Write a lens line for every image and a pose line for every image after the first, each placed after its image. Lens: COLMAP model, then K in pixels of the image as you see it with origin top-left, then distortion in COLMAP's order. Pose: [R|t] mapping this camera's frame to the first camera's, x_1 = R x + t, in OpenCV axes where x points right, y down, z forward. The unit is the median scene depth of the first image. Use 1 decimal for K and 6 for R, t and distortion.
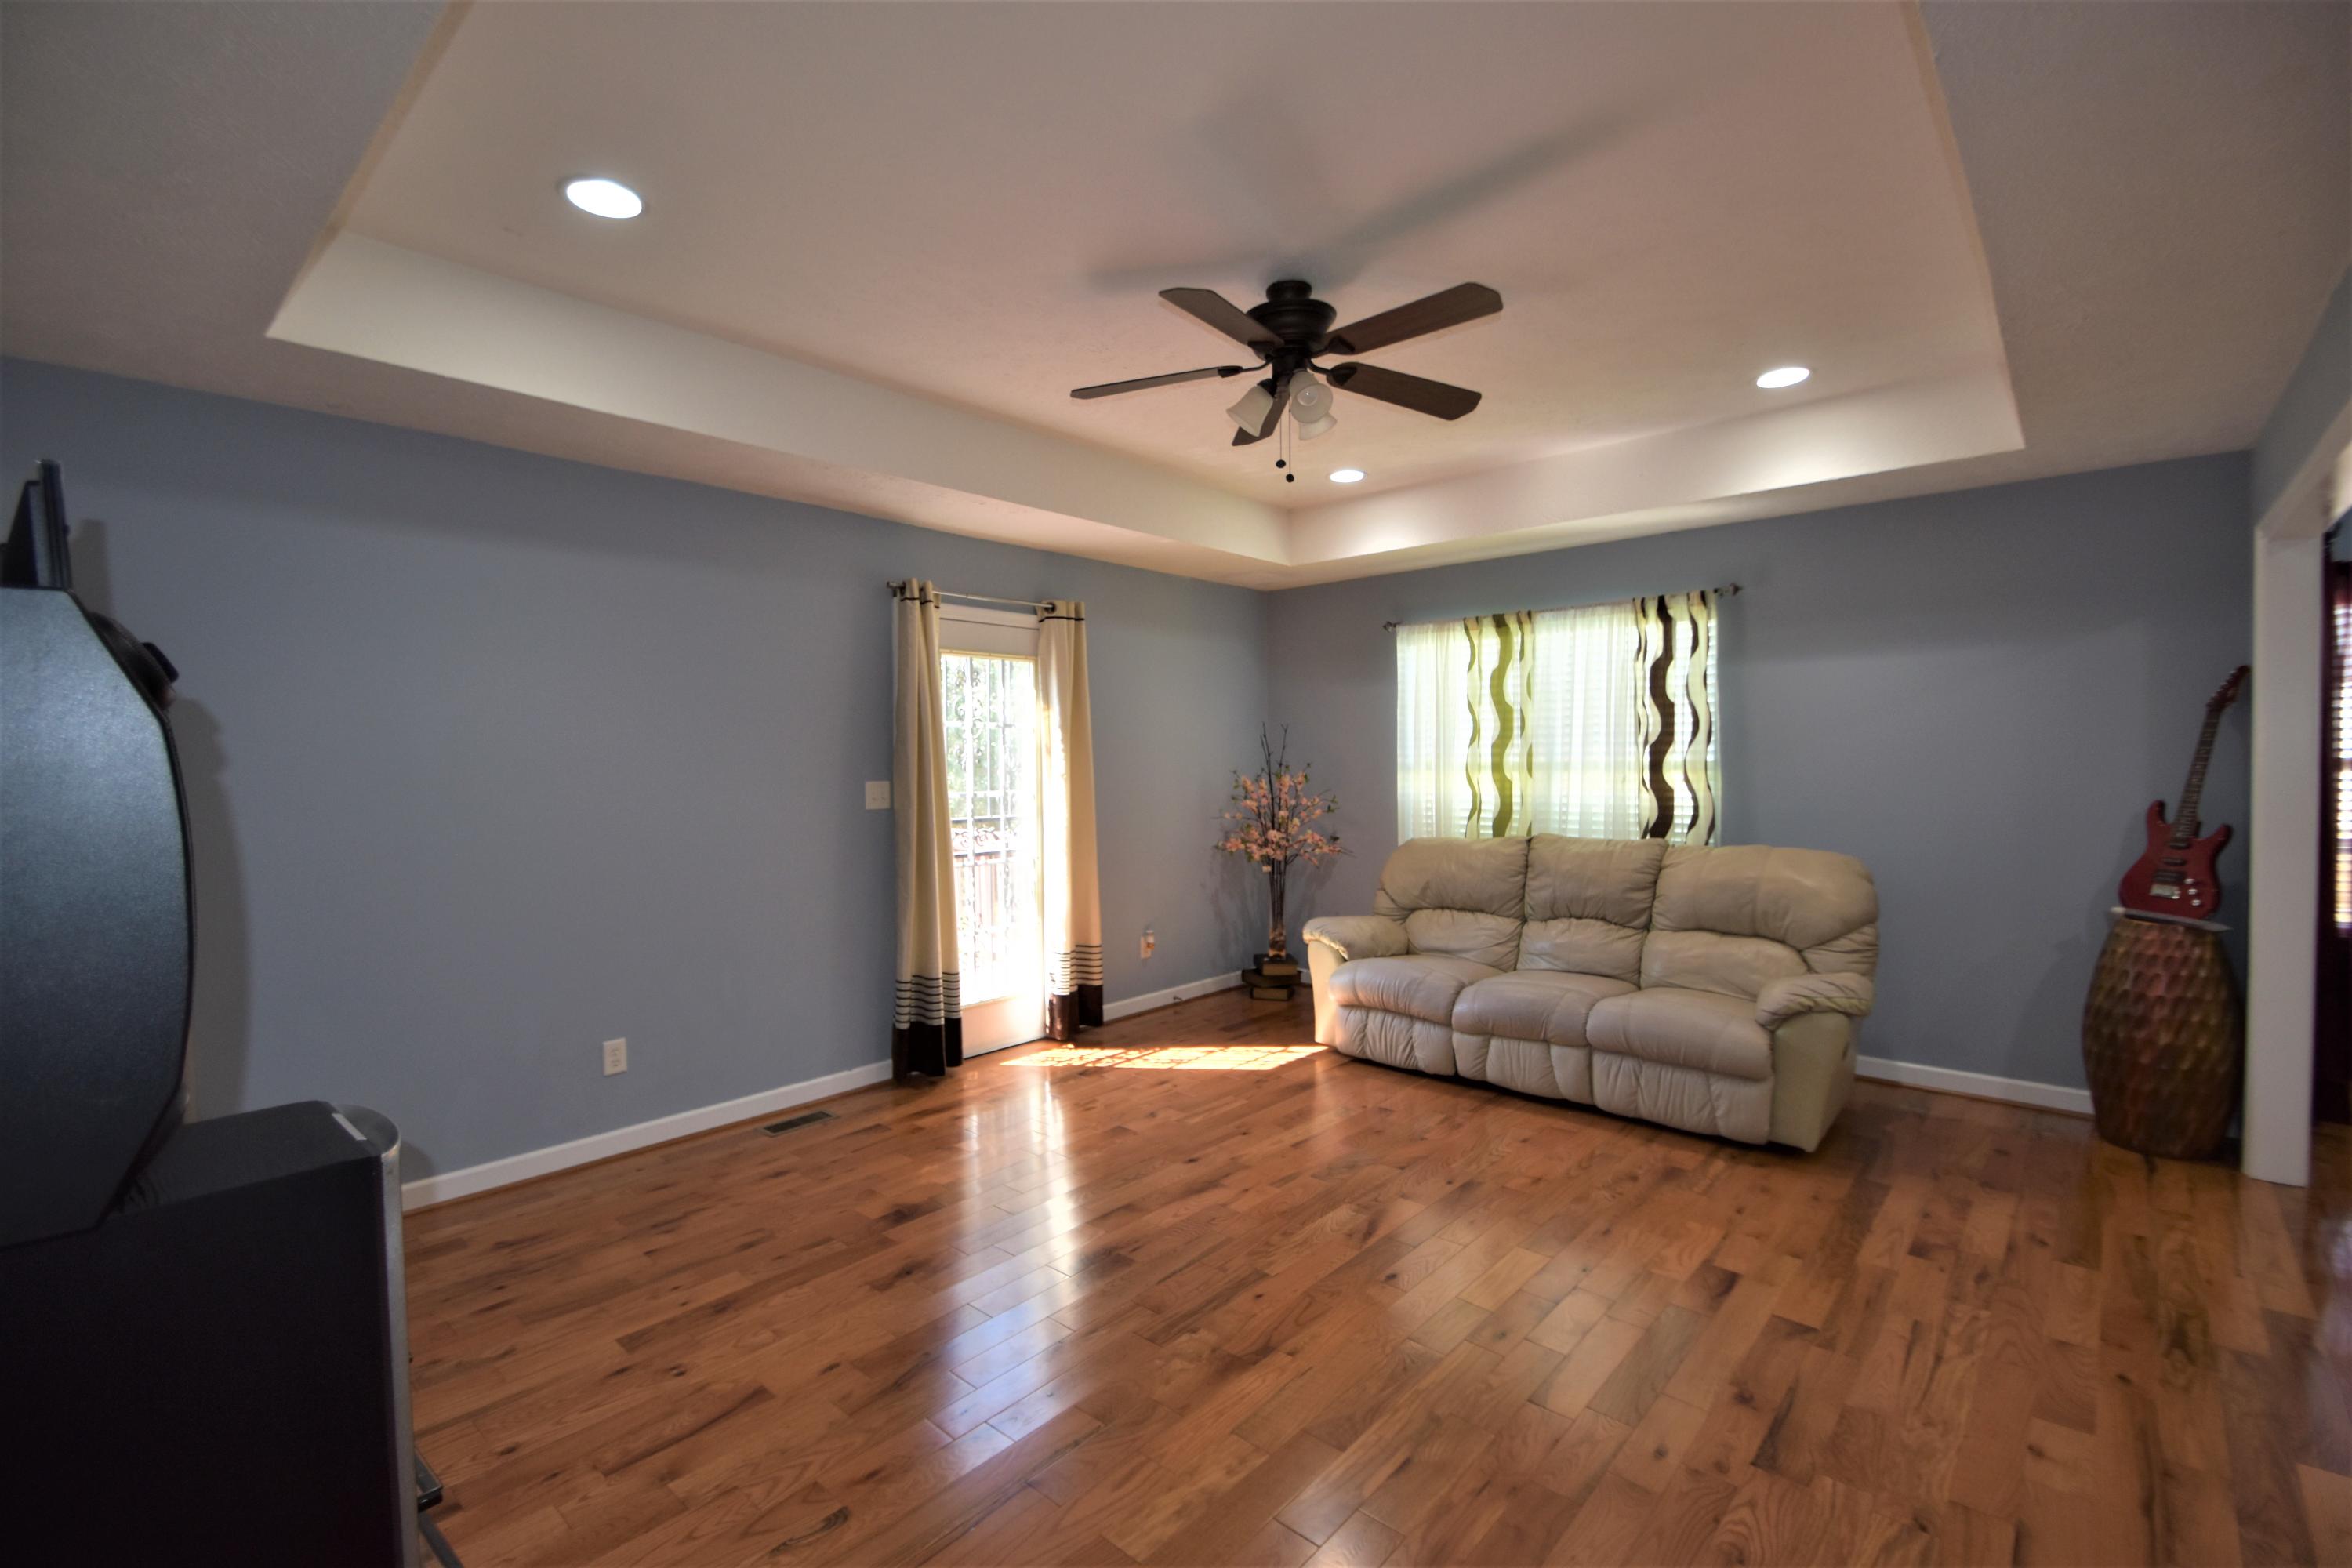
lens RADIAL K [[1033.1, 0, 1128.1], [0, 1033.1, 777.0], [0, 0, 1]] dist [-0.003773, -0.003966]
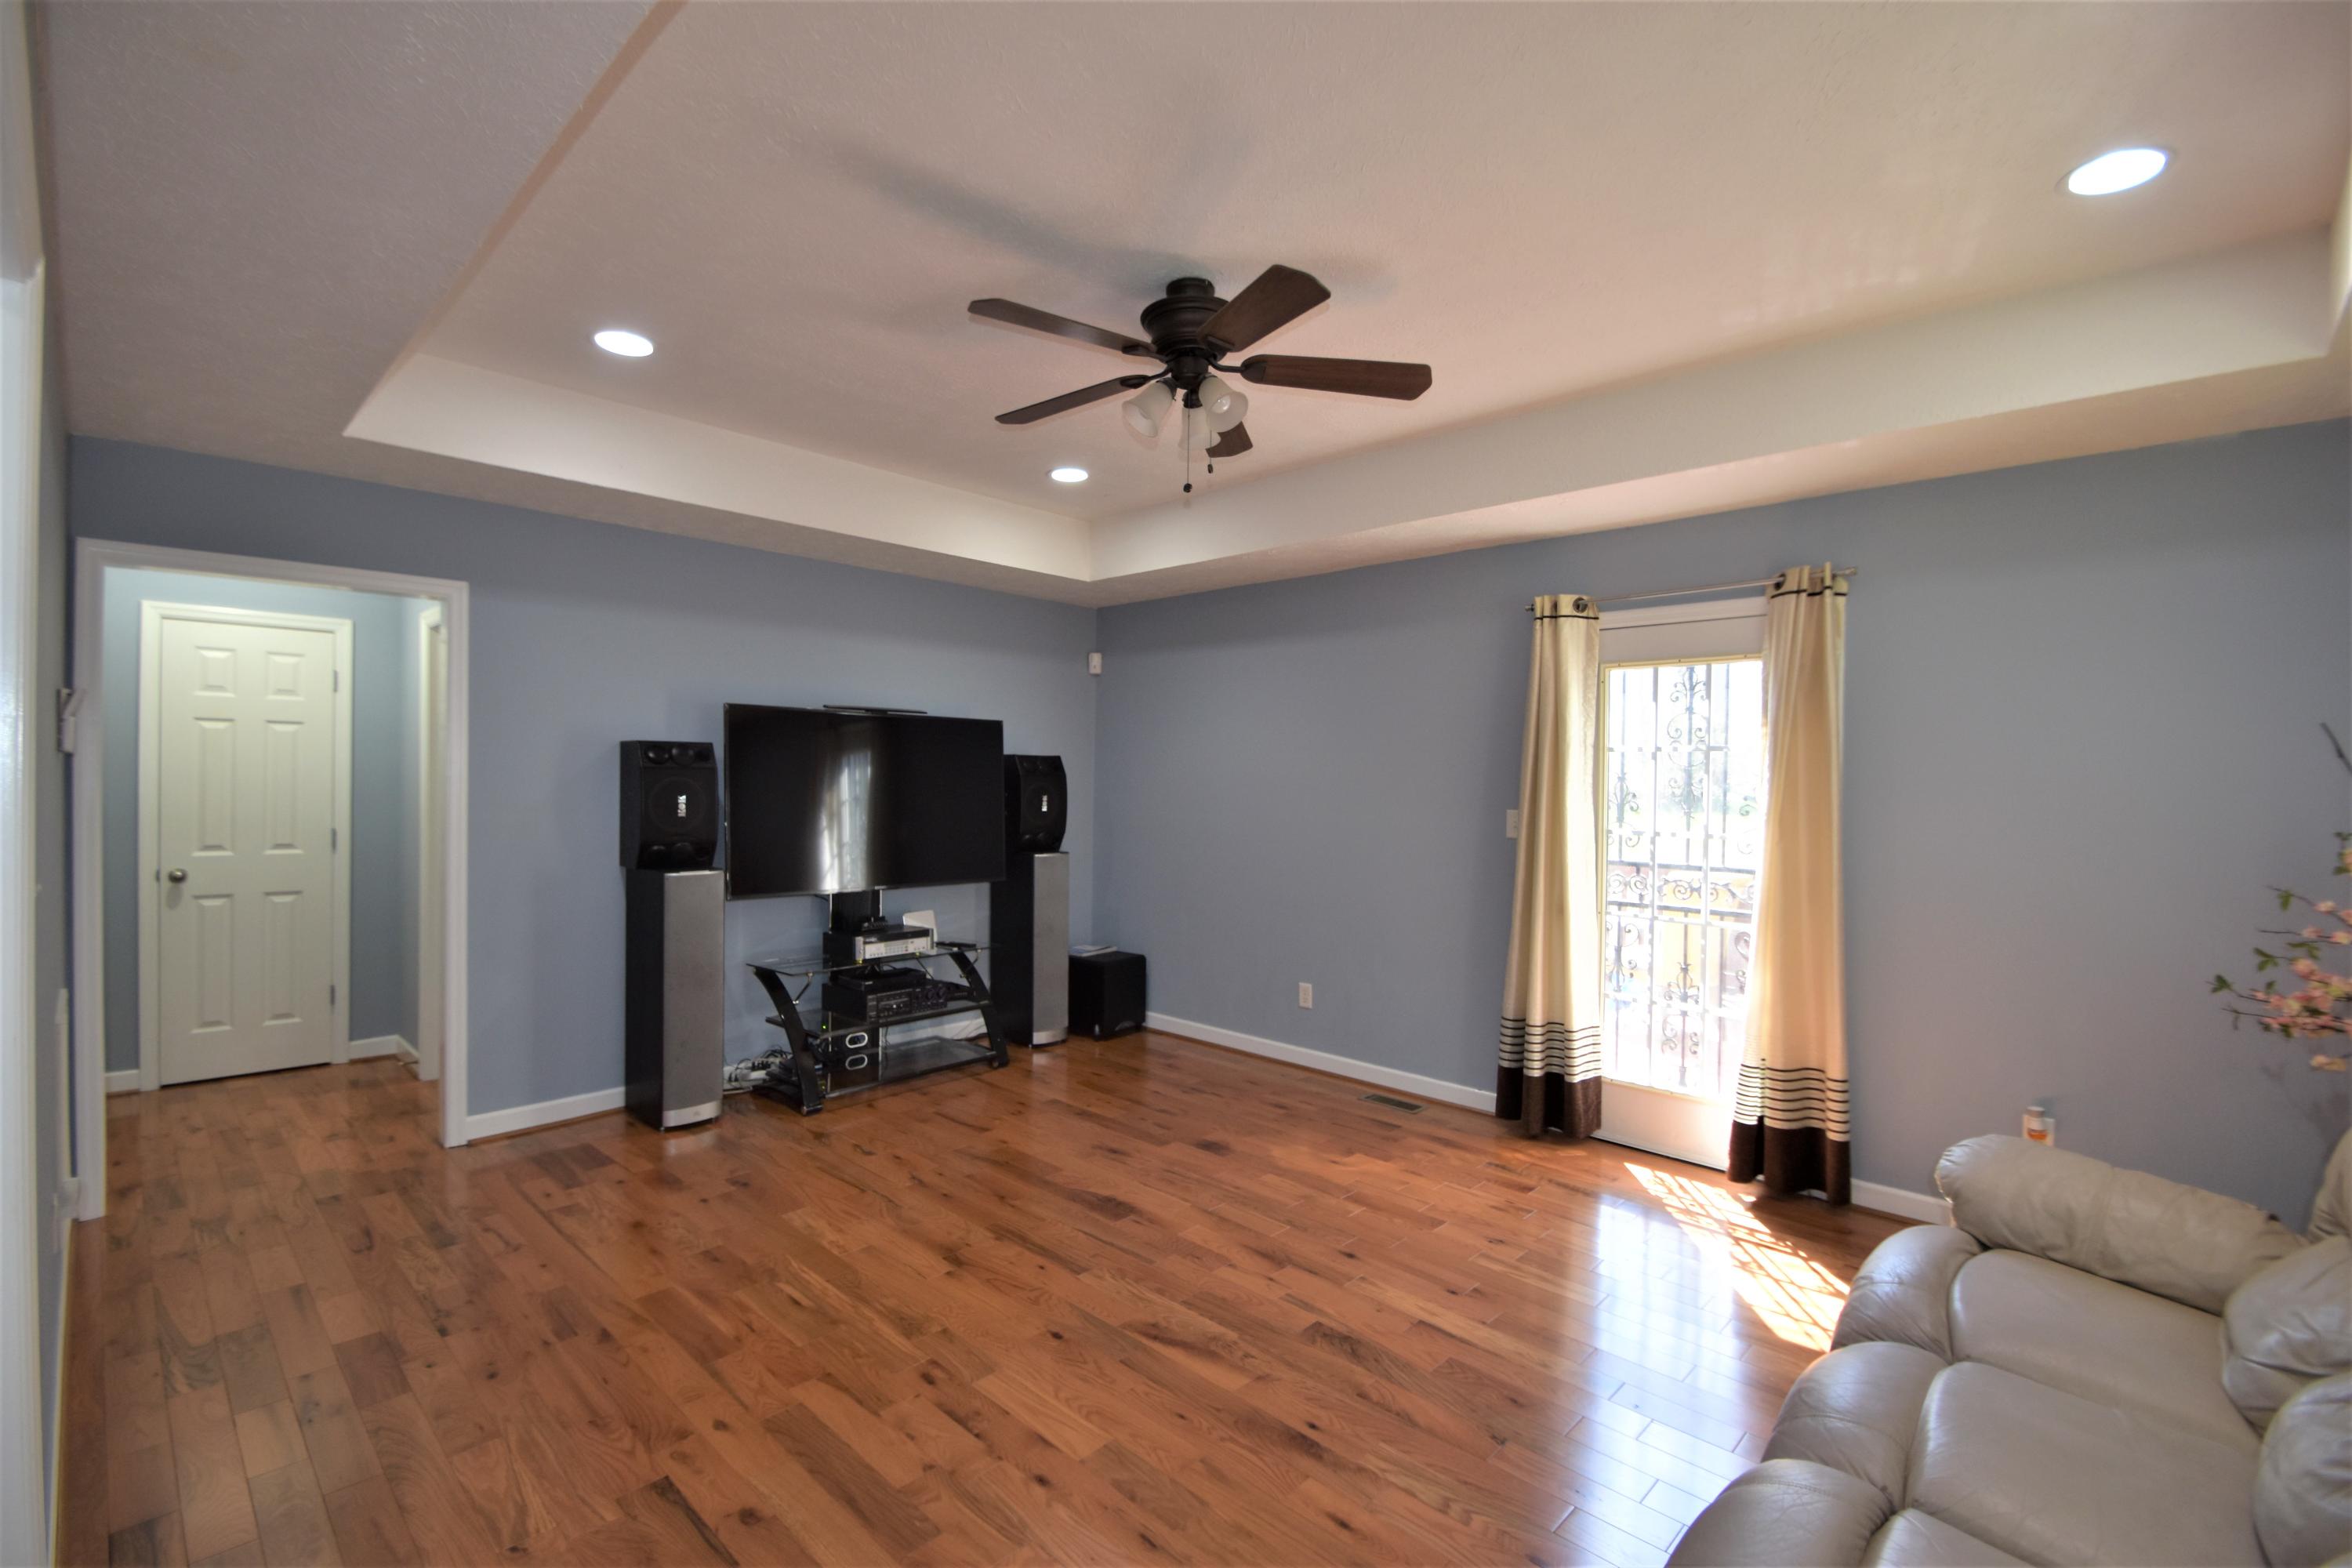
lens RADIAL K [[1033.1, 0, 1174.8], [0, 1033.1, 778.5], [0, 0, 1]] dist [-0.003773, -0.003966]
pose [[-0.011308, 0.007078, -0.999911, 0.880955], [-0.034395, 0.999380, 0.007463, -0.025705], [0.999344, 0.034476, -0.011058, 0.813044]]
